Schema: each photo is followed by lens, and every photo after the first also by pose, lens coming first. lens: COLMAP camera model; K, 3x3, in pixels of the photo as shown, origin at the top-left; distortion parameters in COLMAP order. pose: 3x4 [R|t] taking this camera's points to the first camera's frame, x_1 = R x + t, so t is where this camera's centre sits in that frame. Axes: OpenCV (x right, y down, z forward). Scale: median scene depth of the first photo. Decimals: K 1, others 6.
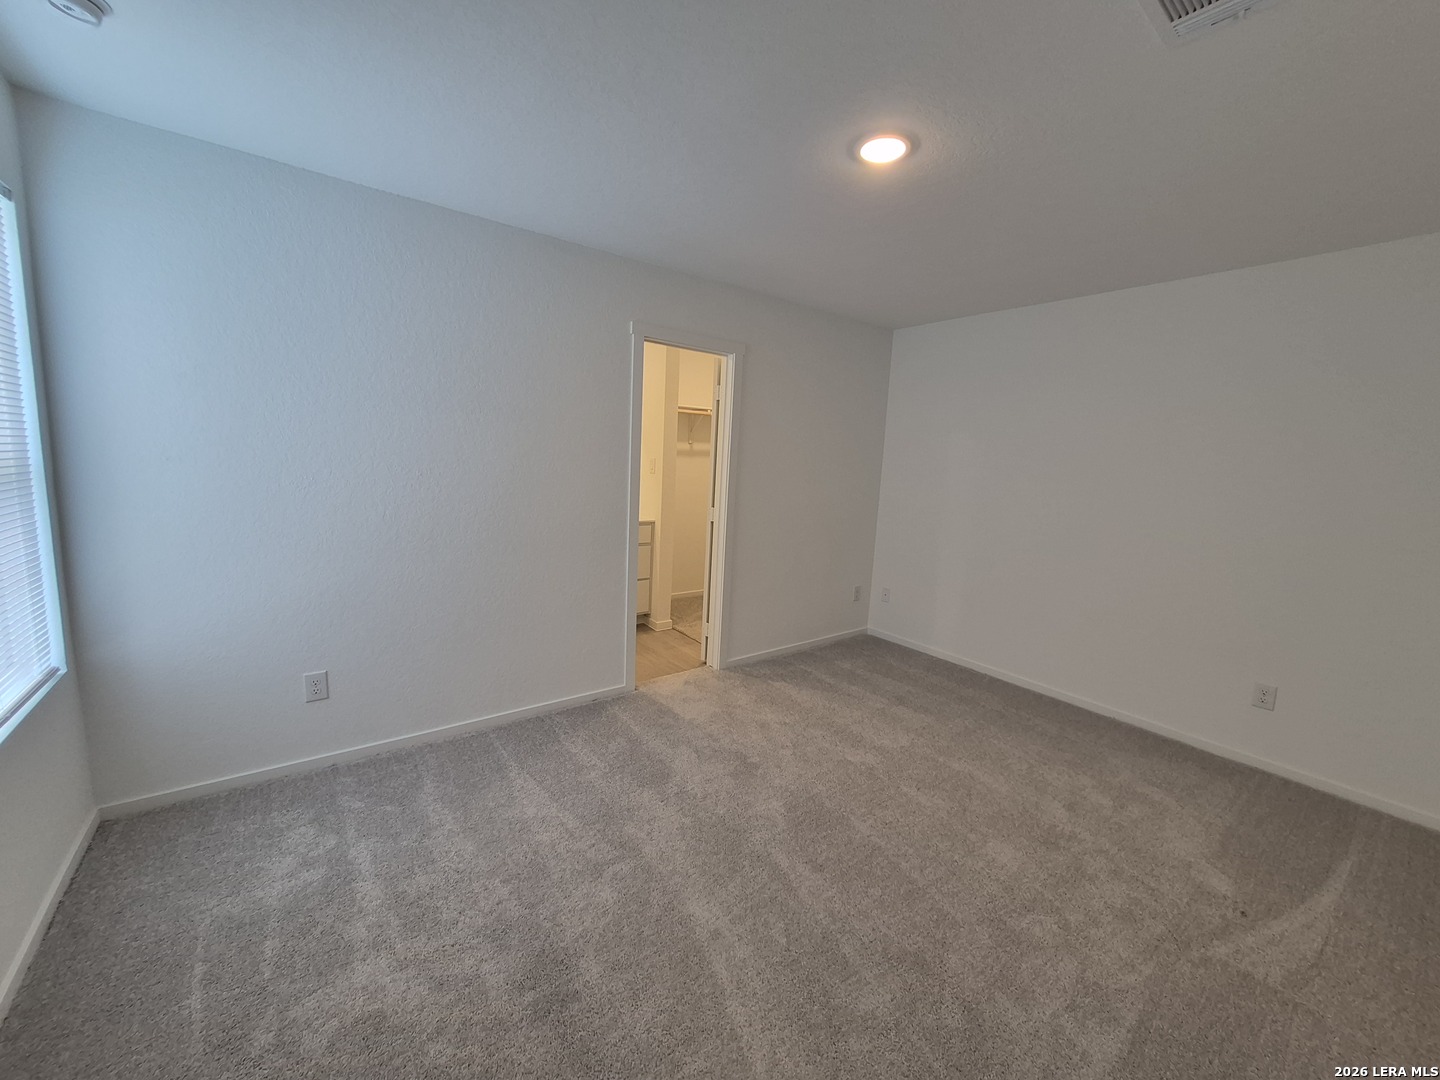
lens RADIAL K [[570.3, 0, 727.6], [0, 570.3, 534.4], [0, 0, 1]] dist [0.013462, -0.000195]
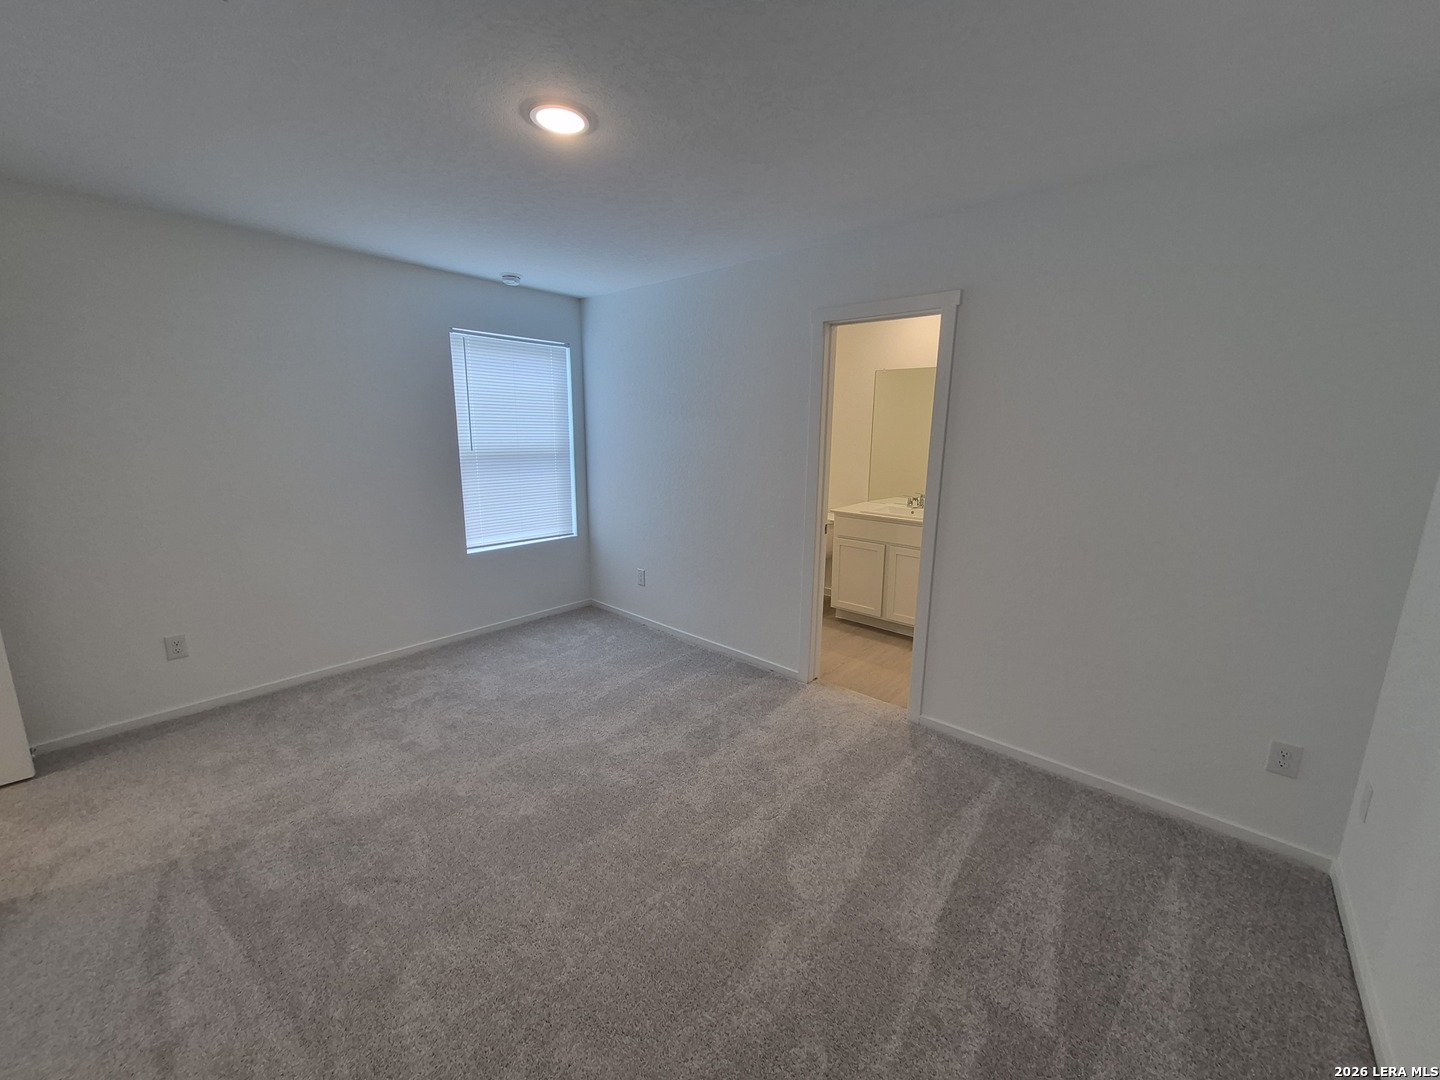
lens RADIAL K [[570.3, 0, 727.6], [0, 570.3, 534.4], [0, 0, 1]] dist [0.013462, -0.000195]
pose [[0.185019, 0.138769, -0.972888, 0.786179], [-0.140962, 0.983490, 0.113474, -0.077163], [0.972573, 0.116145, 0.201525, 0.680362]]
